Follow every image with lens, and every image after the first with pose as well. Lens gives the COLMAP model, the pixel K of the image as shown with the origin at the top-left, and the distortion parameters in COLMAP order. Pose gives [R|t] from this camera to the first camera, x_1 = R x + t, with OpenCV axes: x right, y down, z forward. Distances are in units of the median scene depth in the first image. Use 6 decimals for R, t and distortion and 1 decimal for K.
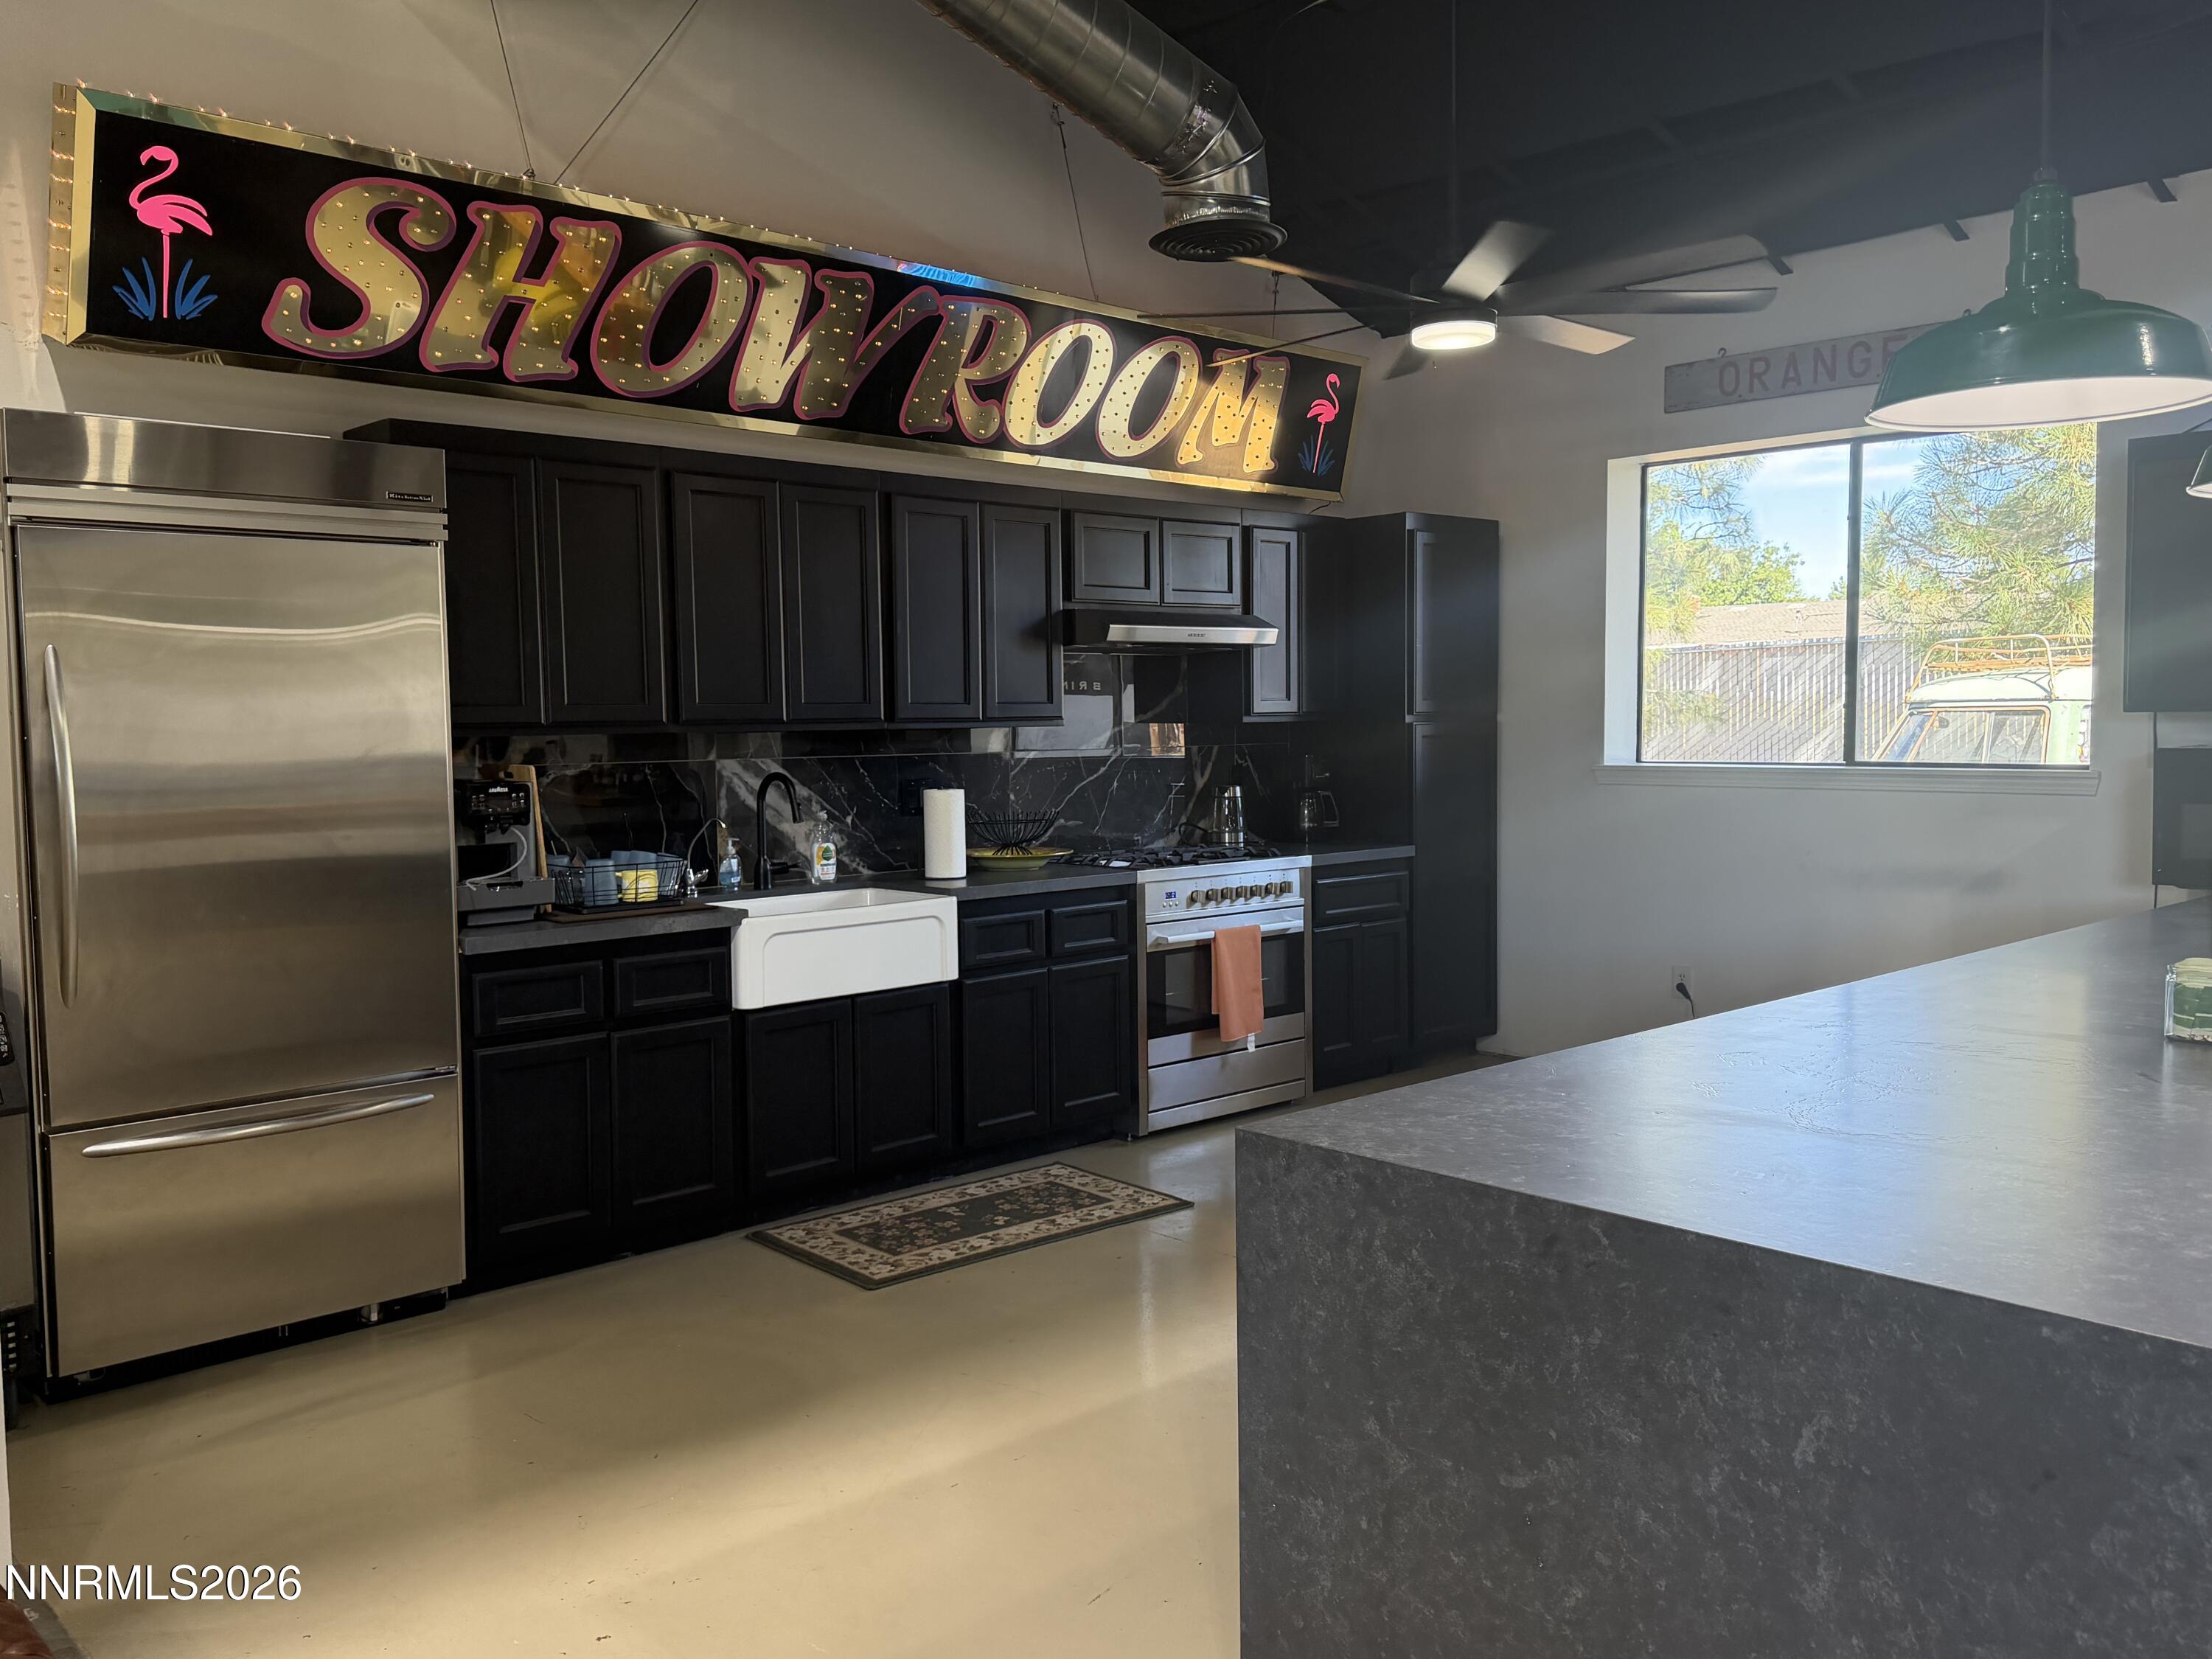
lens RADIAL K [[1768.5, 0, 1097.6], [0, 1768.5, 830.9], [0, 0, 1]] dist [0.079280, -0.104438]
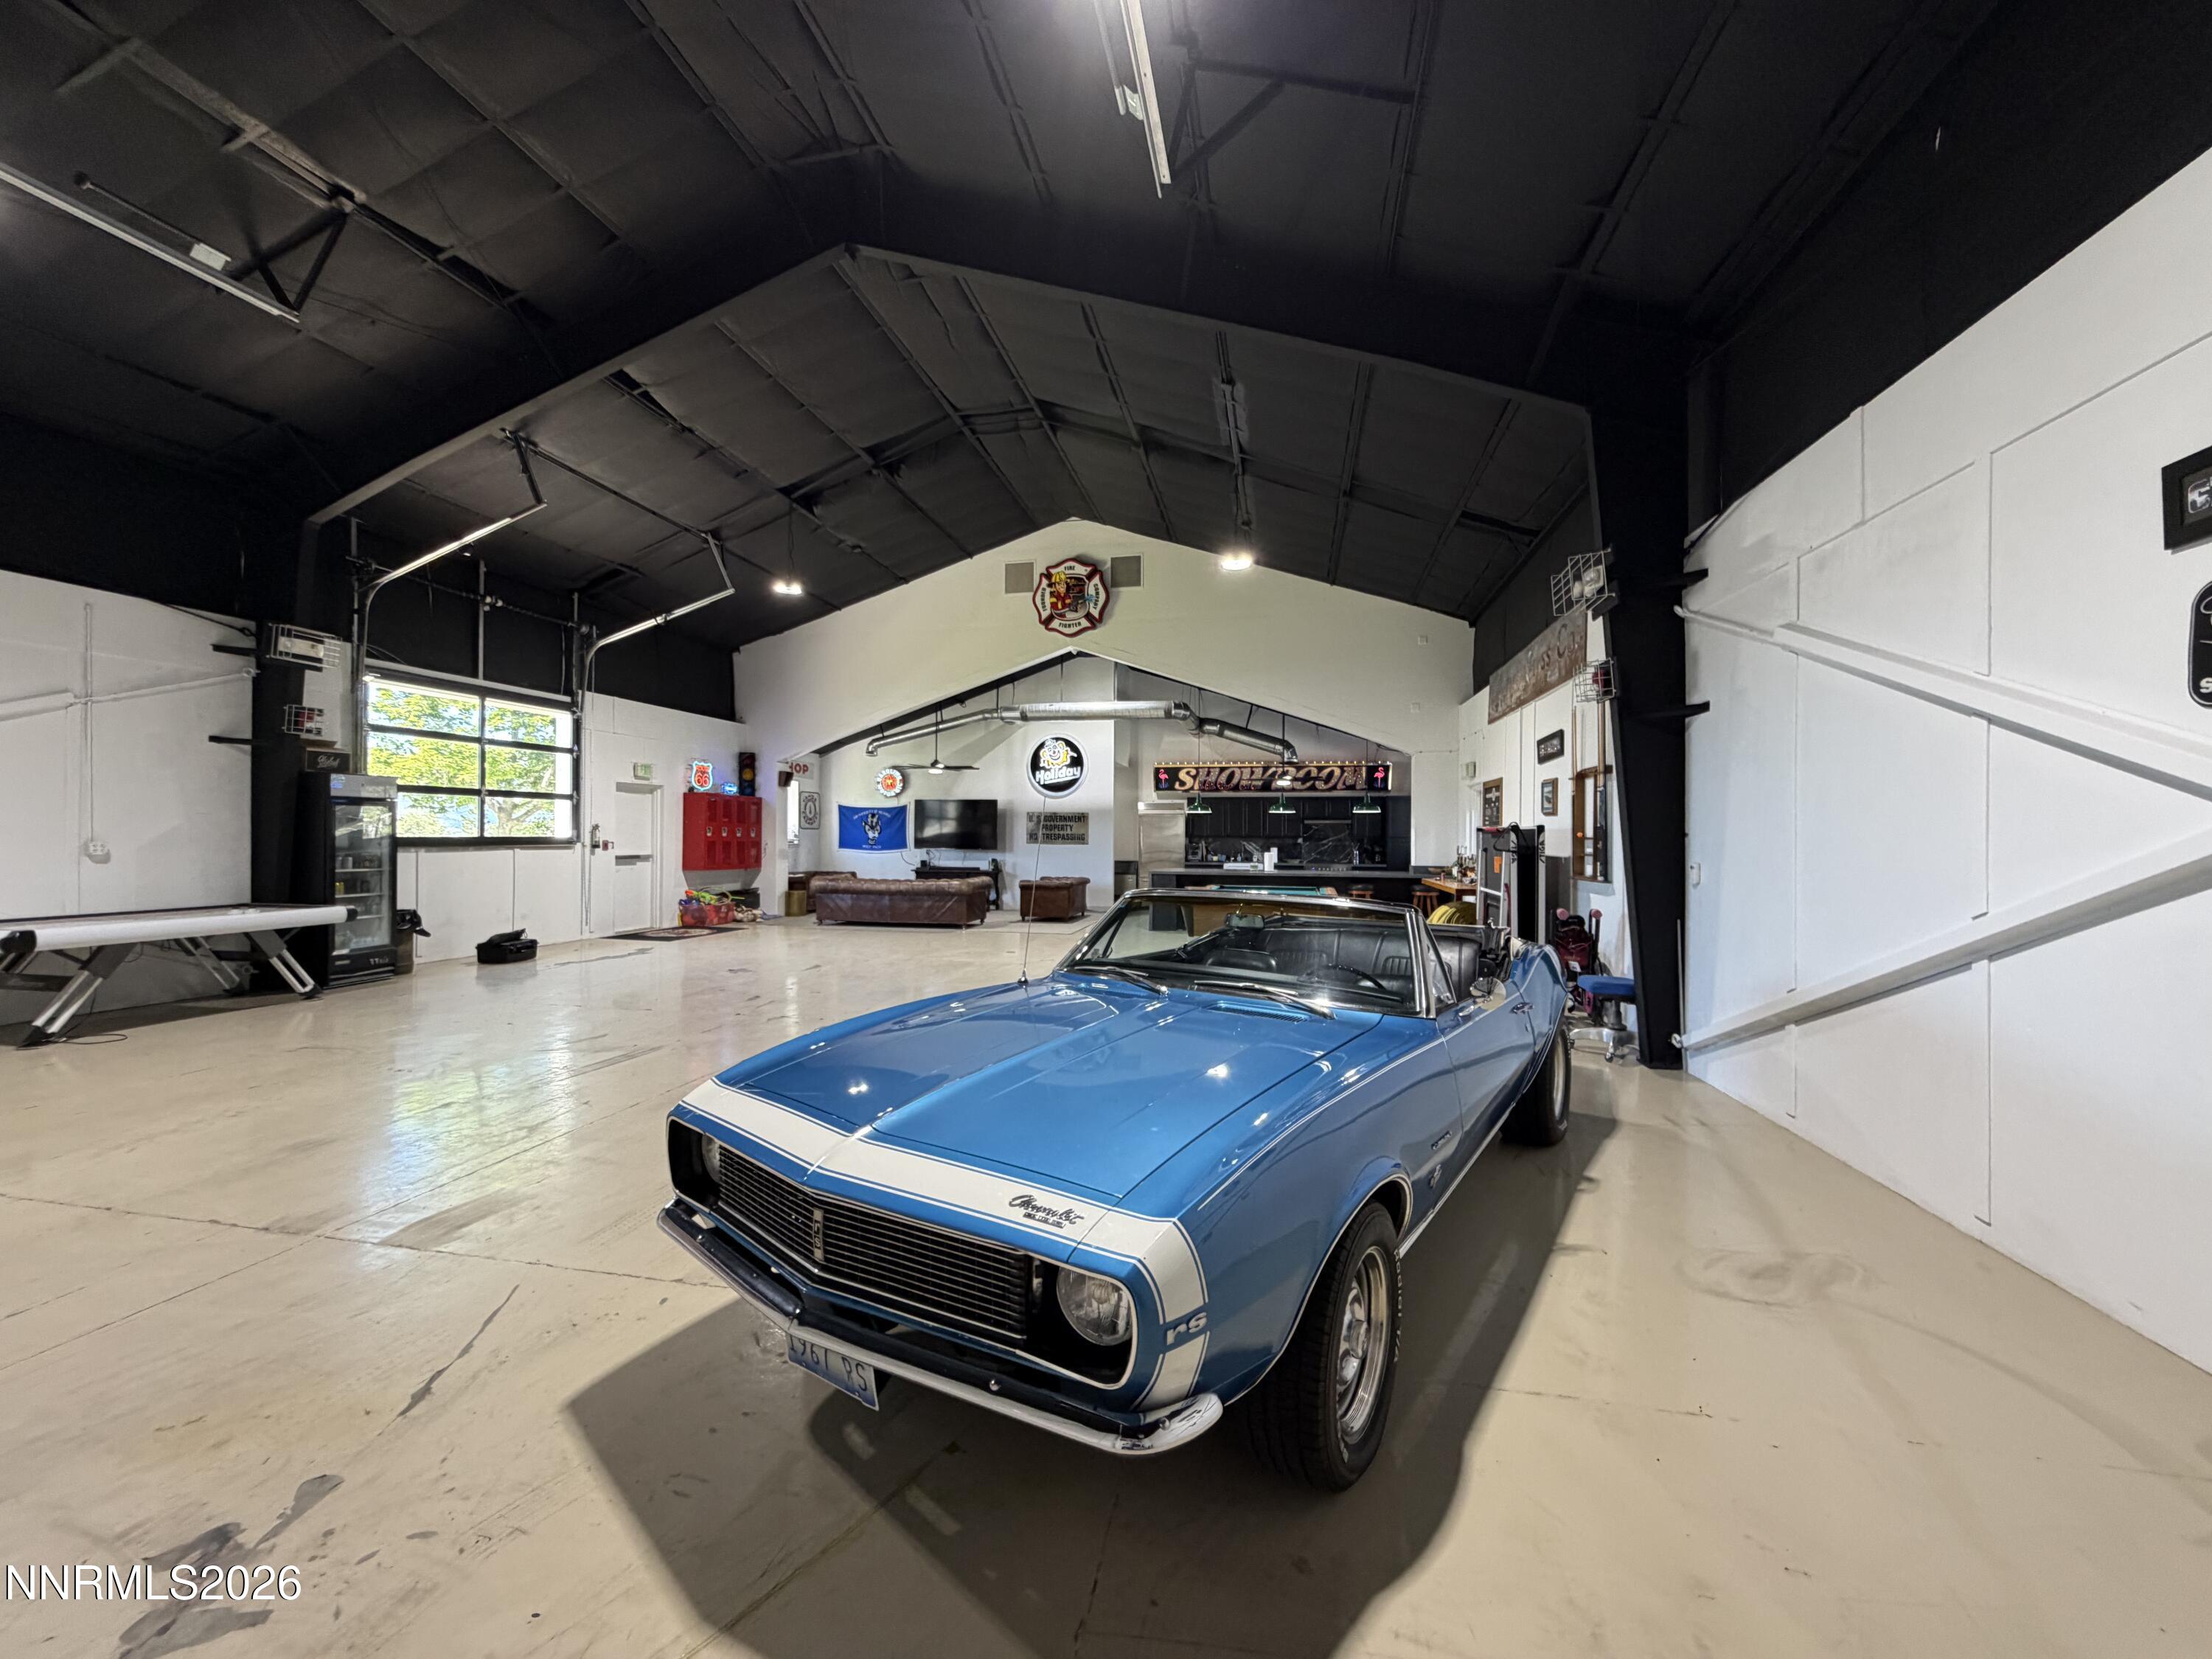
lens RADIAL K [[878.1, 0, 1103.9], [0, 878.1, 831.2], [0, 0, 1]] dist [-0.000908, 0.000018]
pose [[0.581186, 0.013227, -0.813664, 2.285575], [-0.066722, 0.997276, -0.031447, 0.060520], [0.811031, 0.072565, 0.580485, -1.384139]]
